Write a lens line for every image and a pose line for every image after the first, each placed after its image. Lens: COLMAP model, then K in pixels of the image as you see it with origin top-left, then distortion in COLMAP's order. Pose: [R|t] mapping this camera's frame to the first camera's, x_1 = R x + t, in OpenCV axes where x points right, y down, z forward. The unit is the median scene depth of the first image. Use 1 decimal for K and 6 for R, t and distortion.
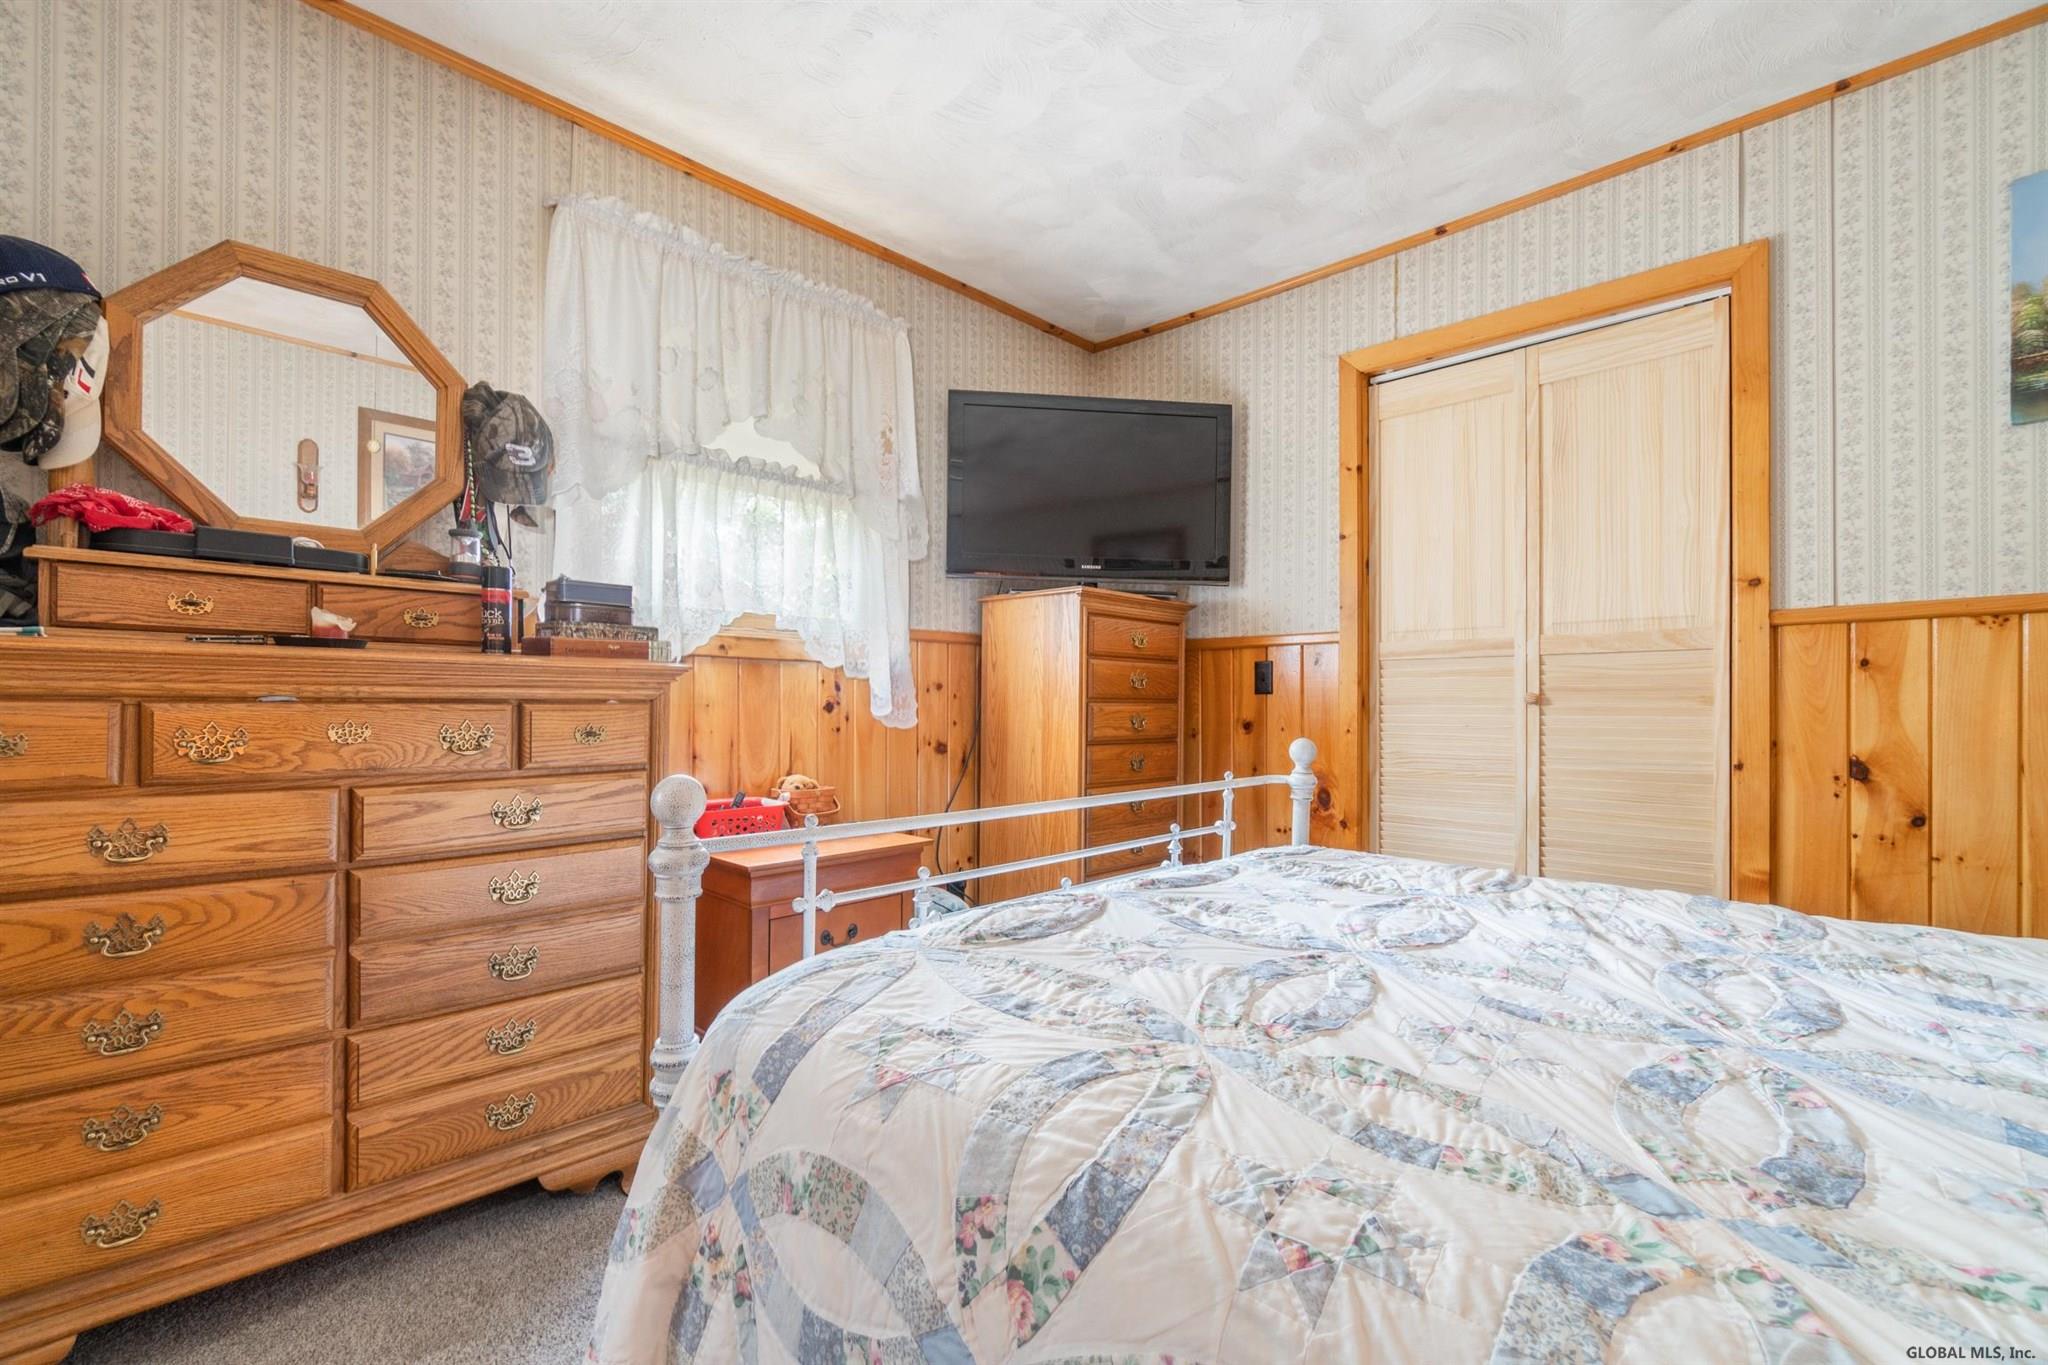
lens RADIAL K [[889.6, 0, 1009.3], [0, 889.6, 694.6], [0, 0, 1]] dist [-0.006077, 0.003234]
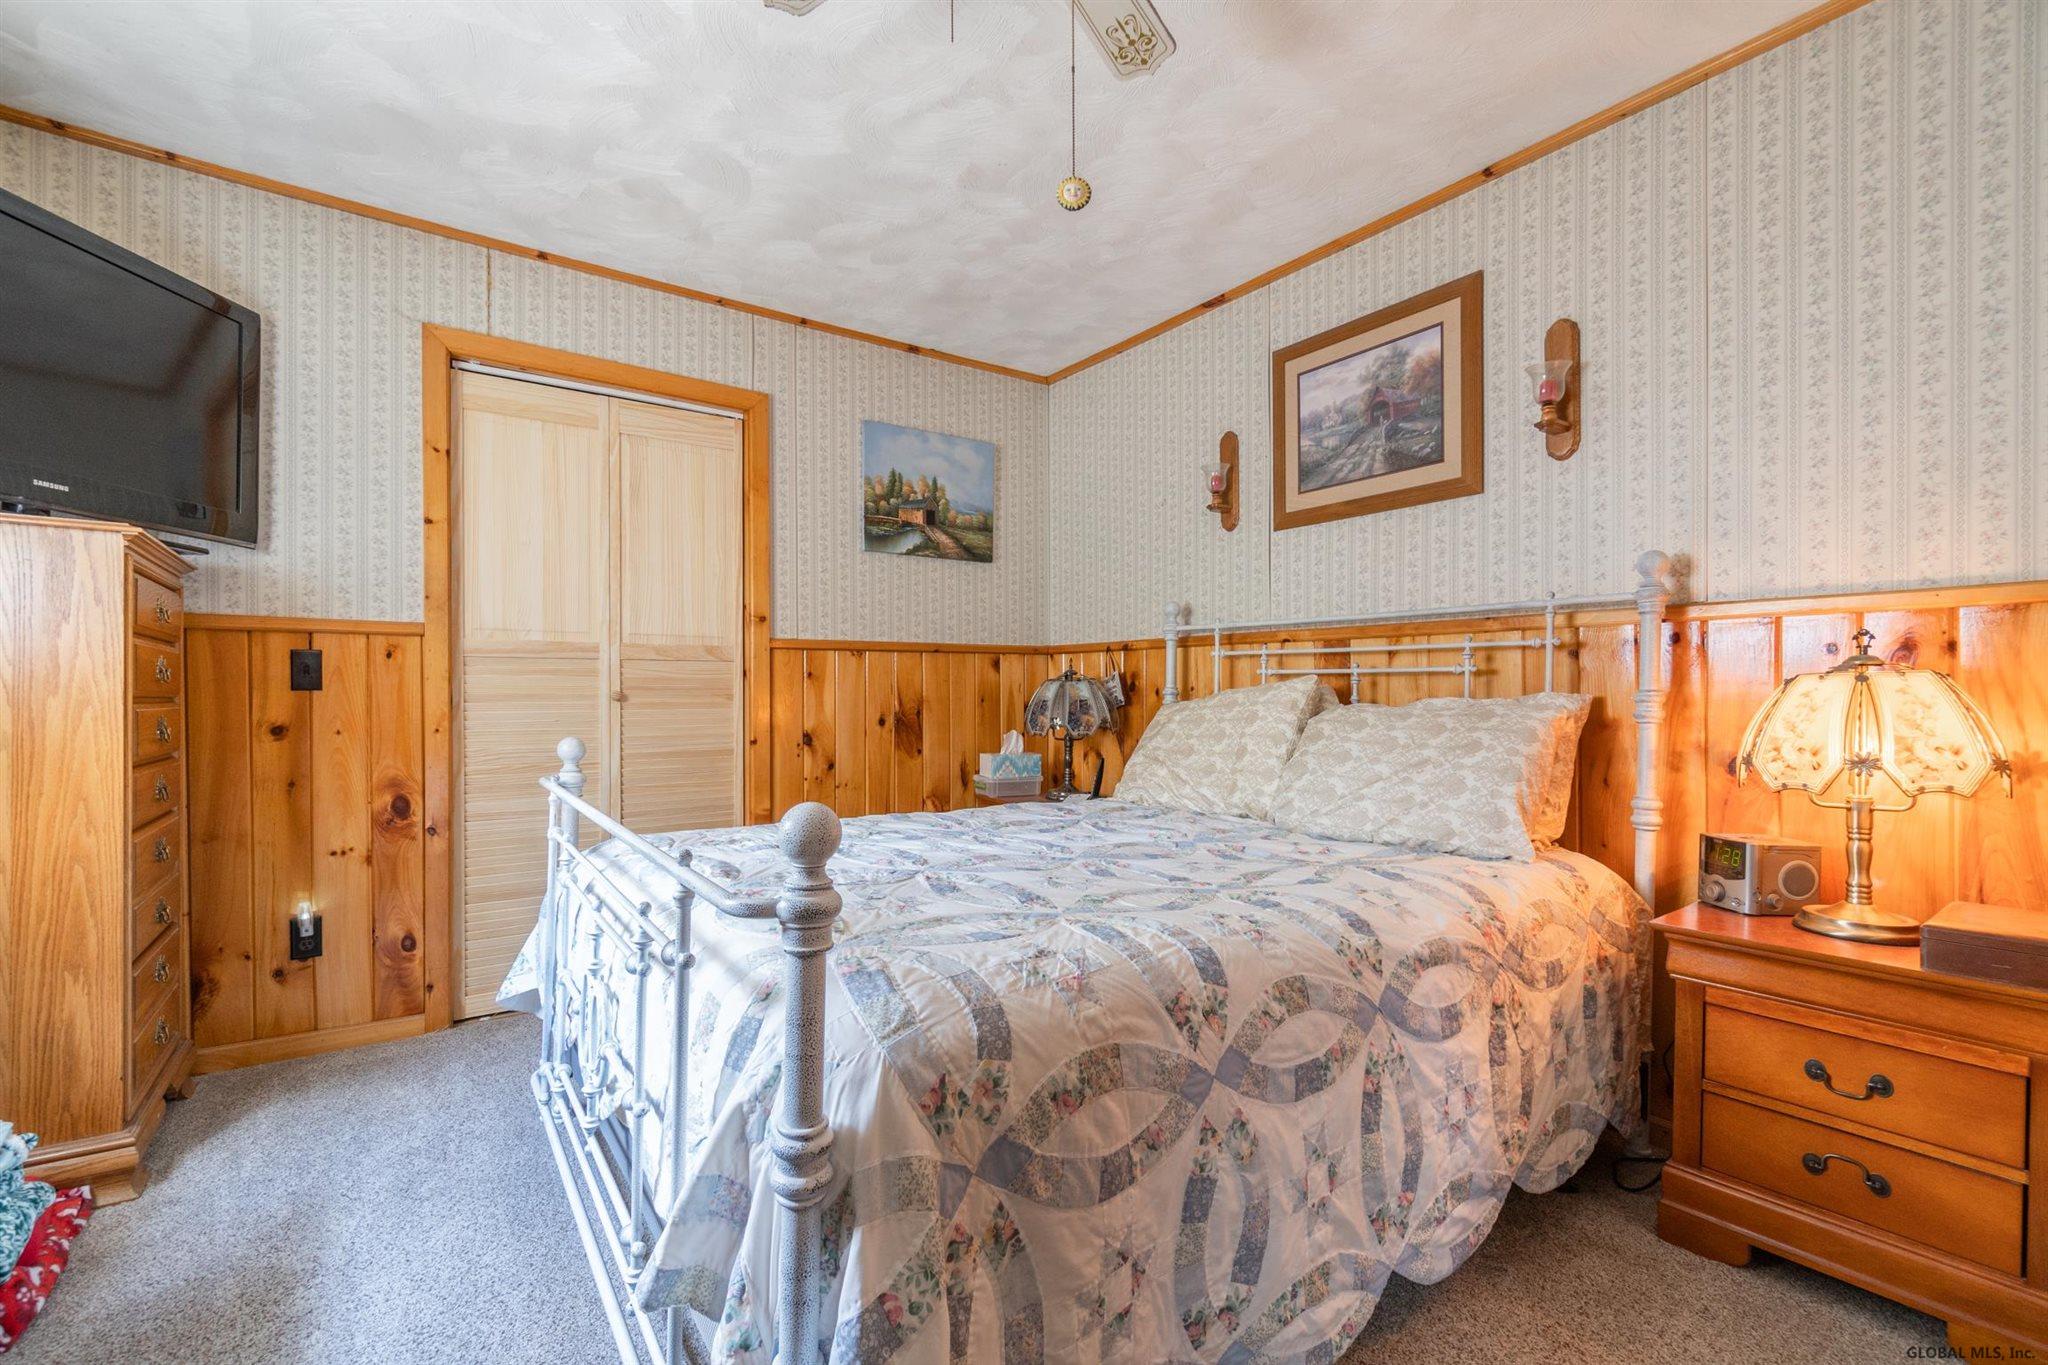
lens RADIAL K [[889.6, 0, 1007.7], [0, 889.6, 690.3], [0, 0, 1]] dist [-0.006077, 0.003234]
pose [[0.165784, 0.001060, 0.986162, -0.513402], [-0.009583, 0.999954, 0.000536, -0.008968], [-0.986116, -0.009540, 0.165787, 0.295313]]
